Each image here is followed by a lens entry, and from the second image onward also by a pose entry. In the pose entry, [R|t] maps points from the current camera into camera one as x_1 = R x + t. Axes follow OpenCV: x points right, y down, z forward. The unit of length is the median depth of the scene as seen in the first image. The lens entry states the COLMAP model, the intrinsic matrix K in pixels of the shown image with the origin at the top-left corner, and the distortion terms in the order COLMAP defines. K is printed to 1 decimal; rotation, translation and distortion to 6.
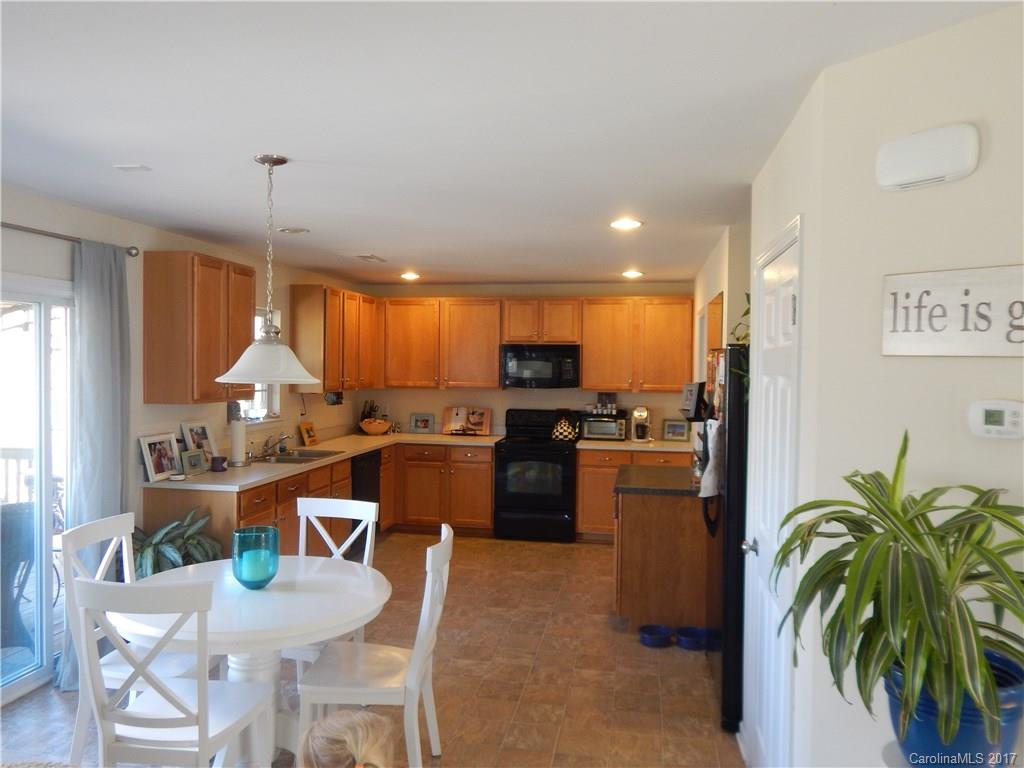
lens RADIAL K [[753.5, 0, 513.1], [0, 753.5, 385.2], [0, 0, 1]] dist [0.013590, -0.002363]
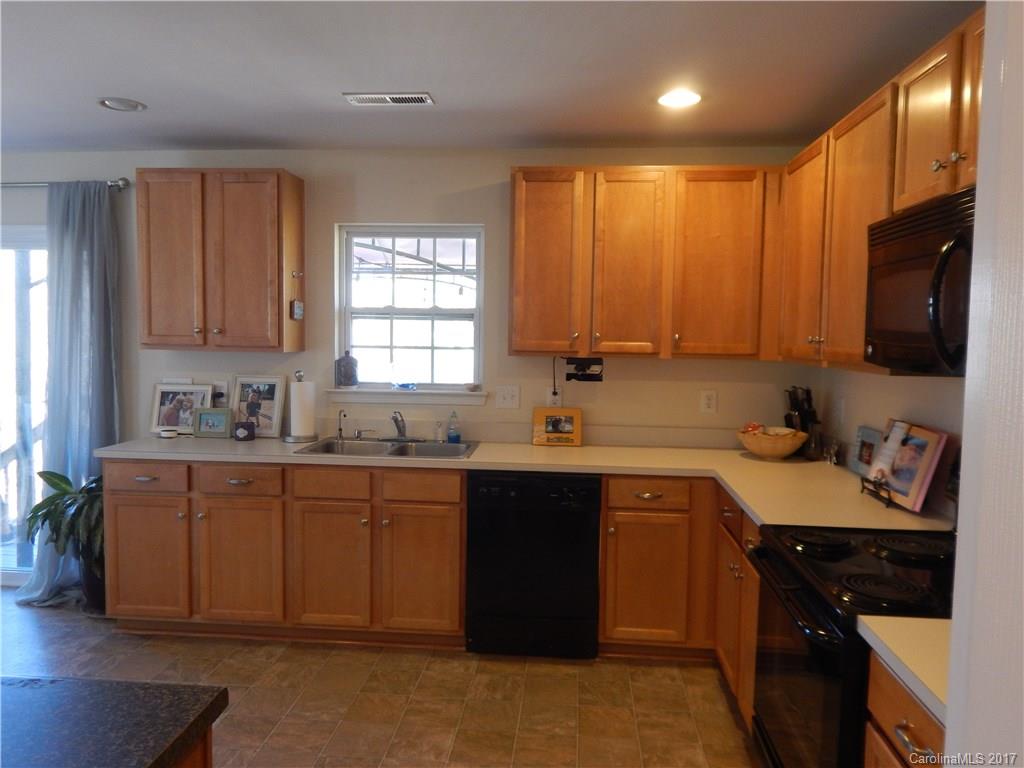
lens RADIAL K [[753.5, 0, 512.1], [0, 753.5, 379.4], [0, 0, 1]] dist [0.013590, -0.002363]
pose [[0.081558, 0.047073, -0.995556, 0.281851], [-0.044675, 0.998053, 0.043531, 0.002899], [0.995667, 0.040926, 0.083502, 0.834443]]
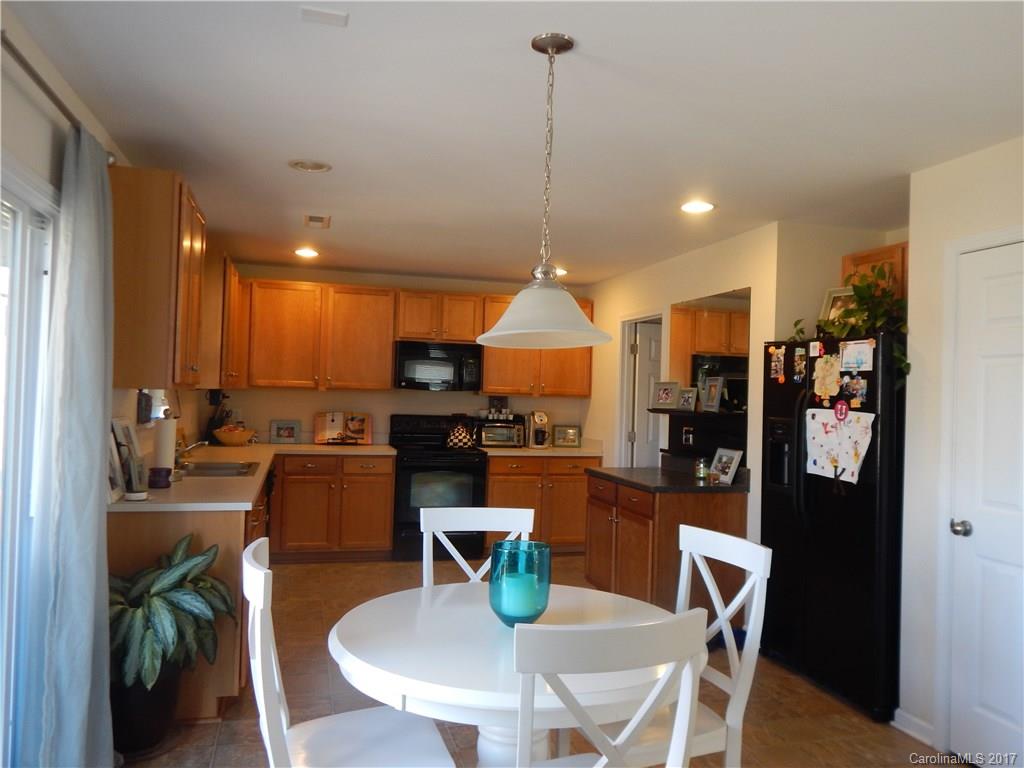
lens RADIAL K [[753.5, 0, 512.4], [0, 753.5, 383.8], [0, 0, 1]] dist [0.013590, -0.002363]
pose [[0.902712, 0.020504, 0.429756, -0.273742], [-0.006826, 0.999421, -0.033346, 0.025235], [-0.430191, 0.027169, 0.902329, 0.142543]]
